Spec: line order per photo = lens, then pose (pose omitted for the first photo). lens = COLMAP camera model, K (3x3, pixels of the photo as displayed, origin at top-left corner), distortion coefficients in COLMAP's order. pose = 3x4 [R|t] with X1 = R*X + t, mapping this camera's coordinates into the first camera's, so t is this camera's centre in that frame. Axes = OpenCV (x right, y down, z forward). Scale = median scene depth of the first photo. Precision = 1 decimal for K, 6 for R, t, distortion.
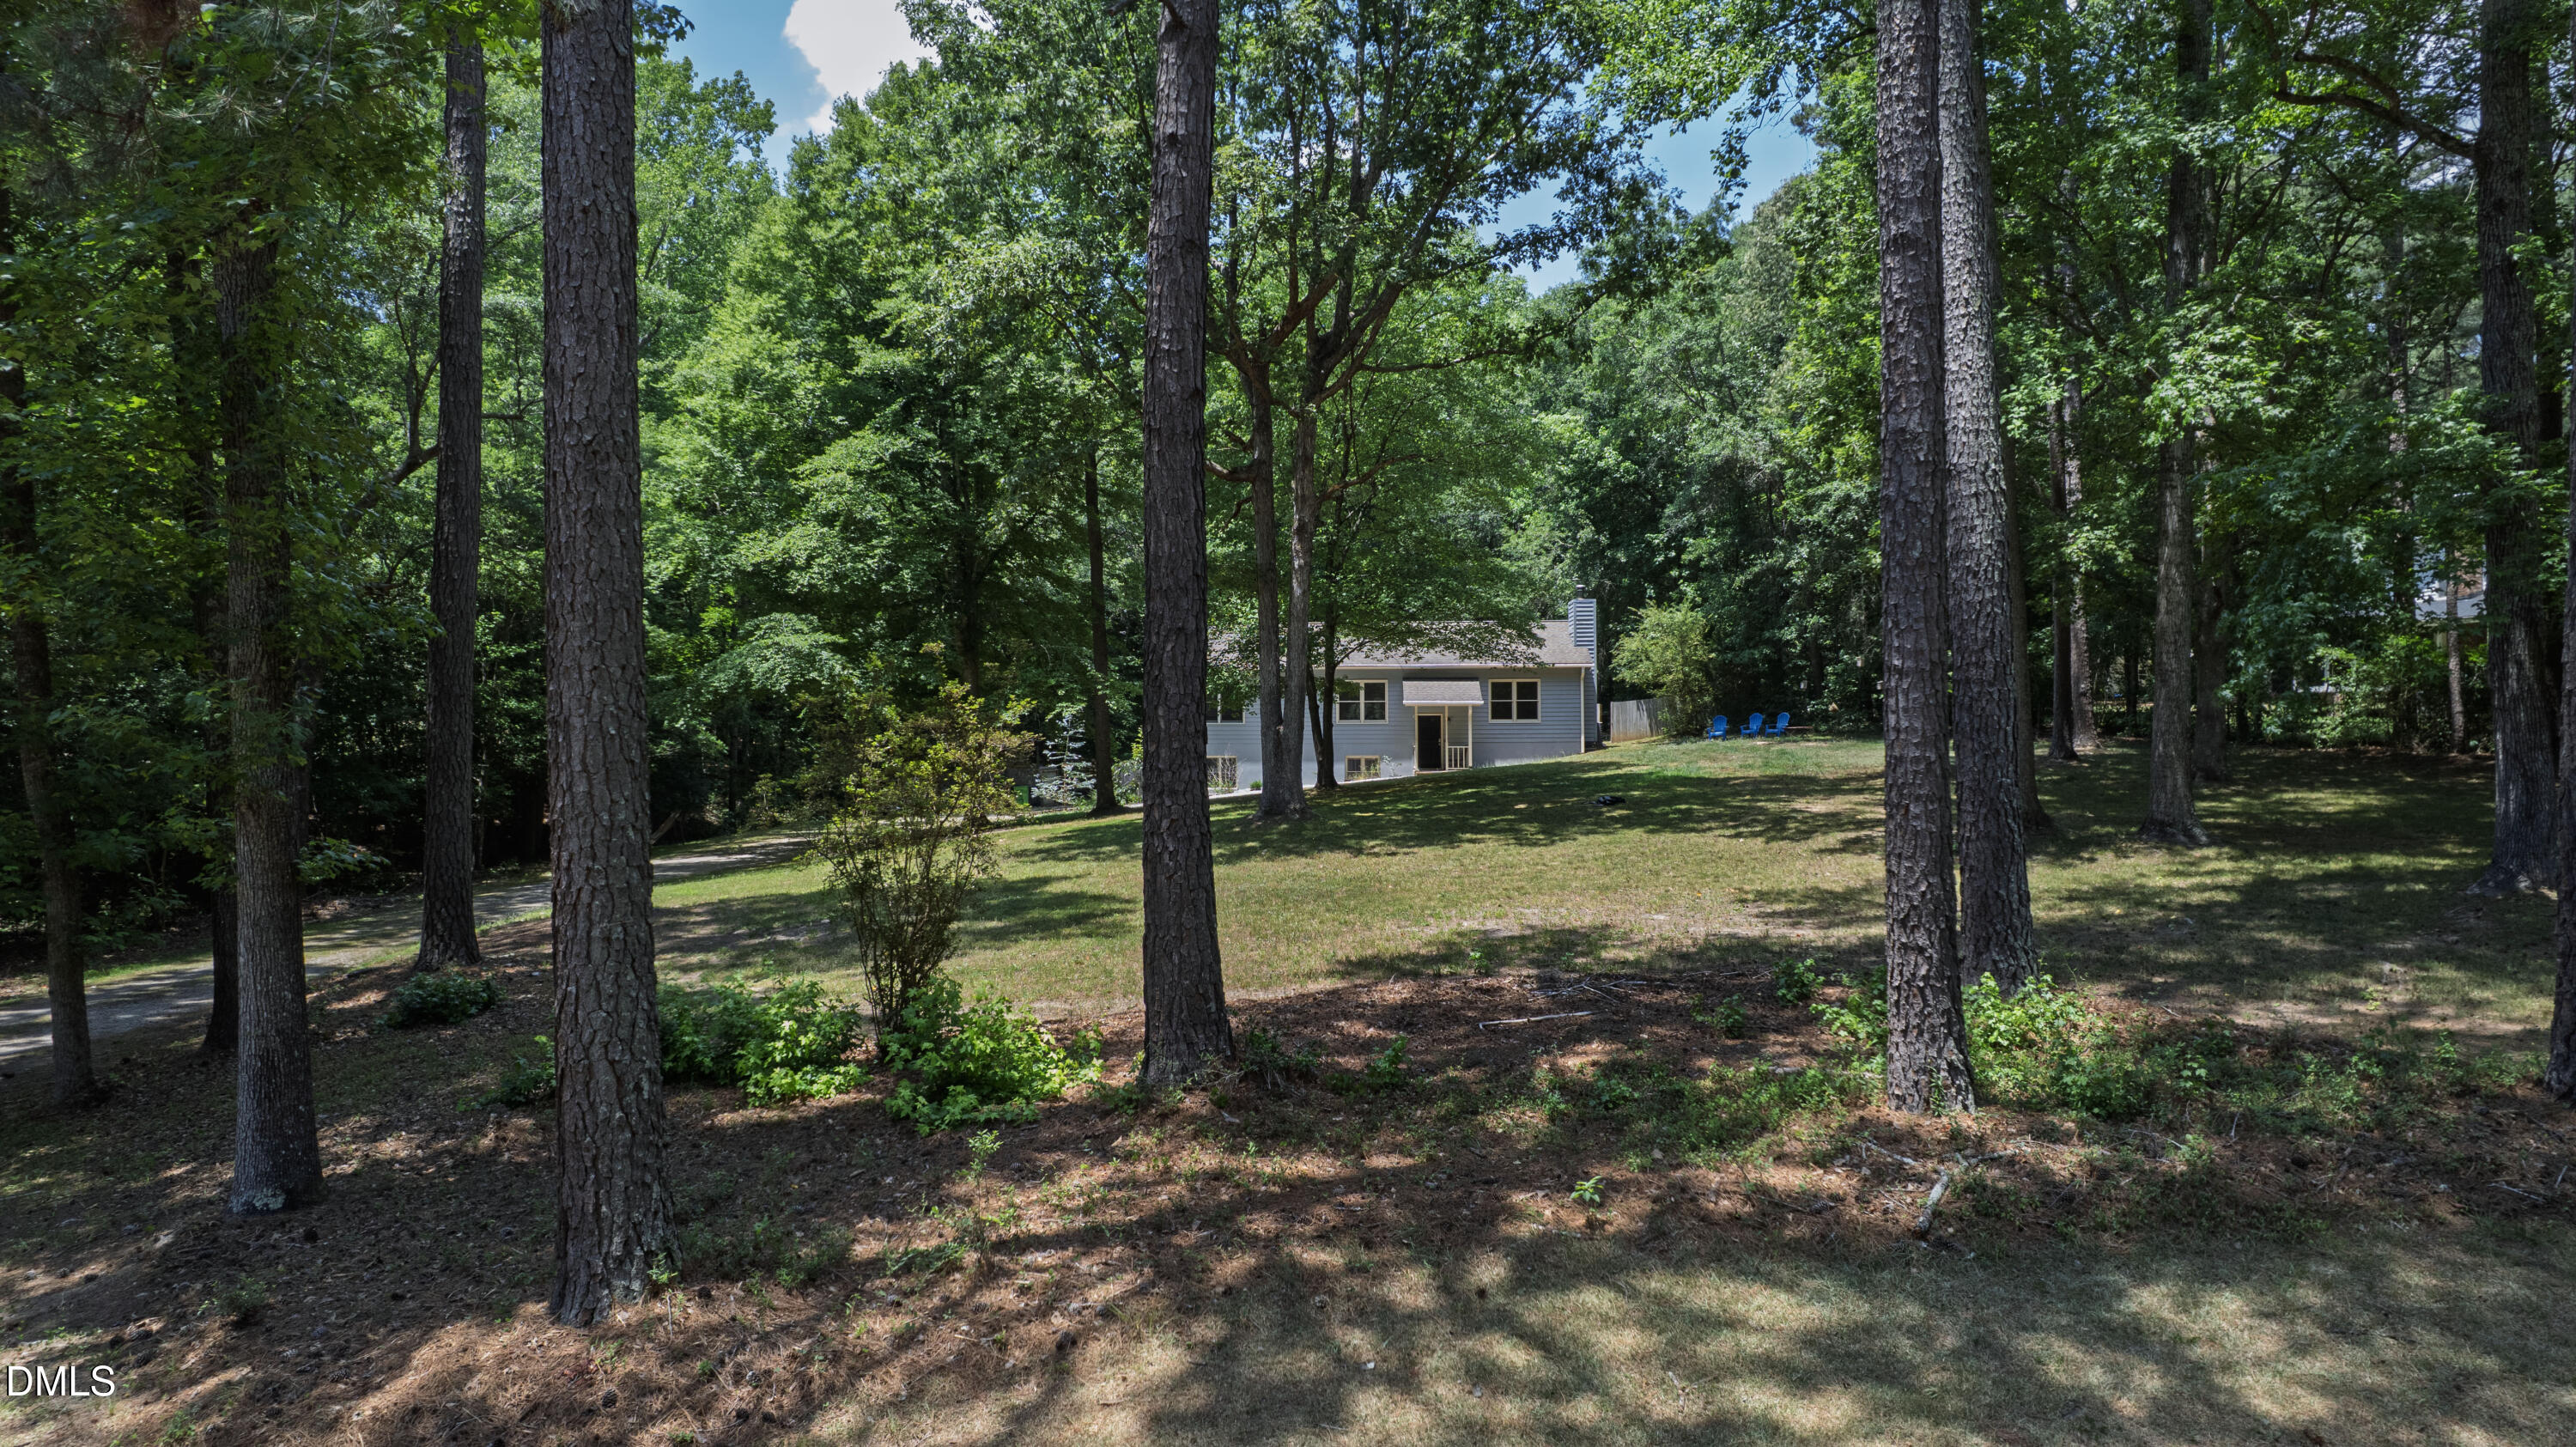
lens RADIAL K [[1575.0, 0, 1280.4], [0, 1575.0, 717.4], [0, 0, 1]] dist [-0.001258, 0.000264]
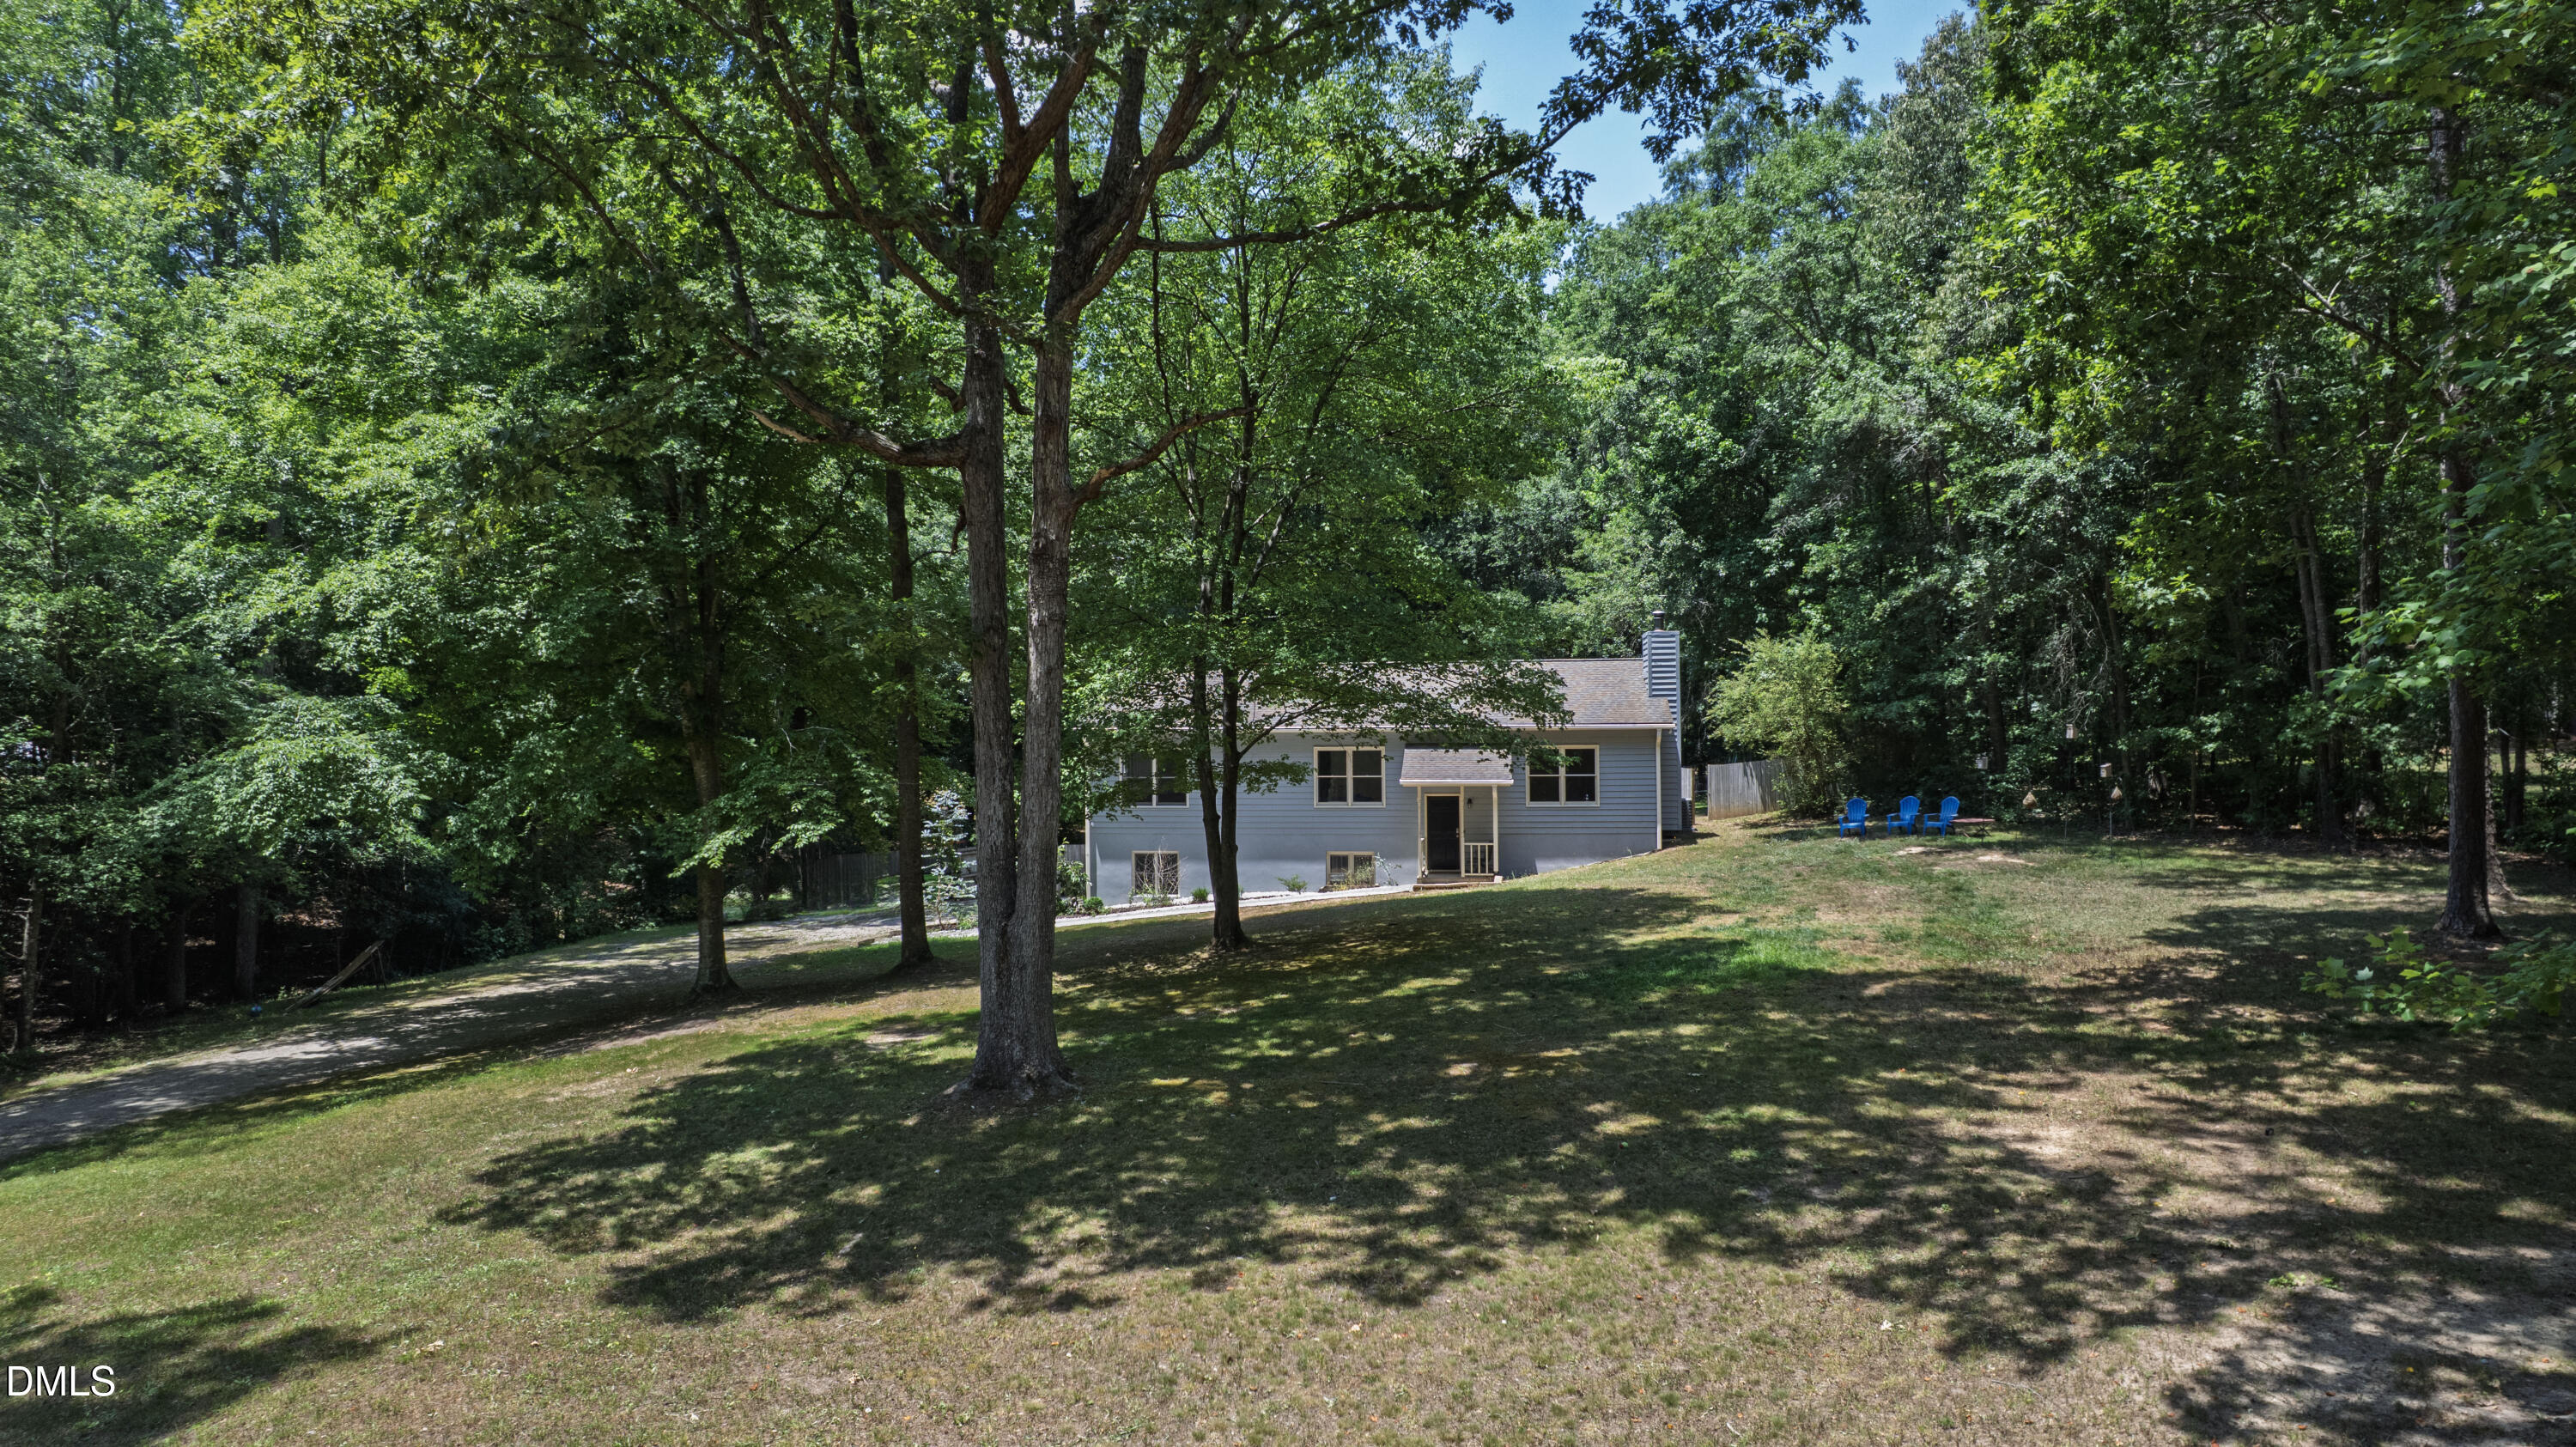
lens RADIAL K [[1625.1, 0, 1293.6], [0, 1625.1, 727.3], [0, 0, 1]] dist [-0.003051, -0.001014]
pose [[0.997602, -0.006979, -0.068865, 0.076794], [0.007116, 0.999973, 0.001756, -0.034039], [0.068851, -0.002242, 0.997624, 0.252775]]
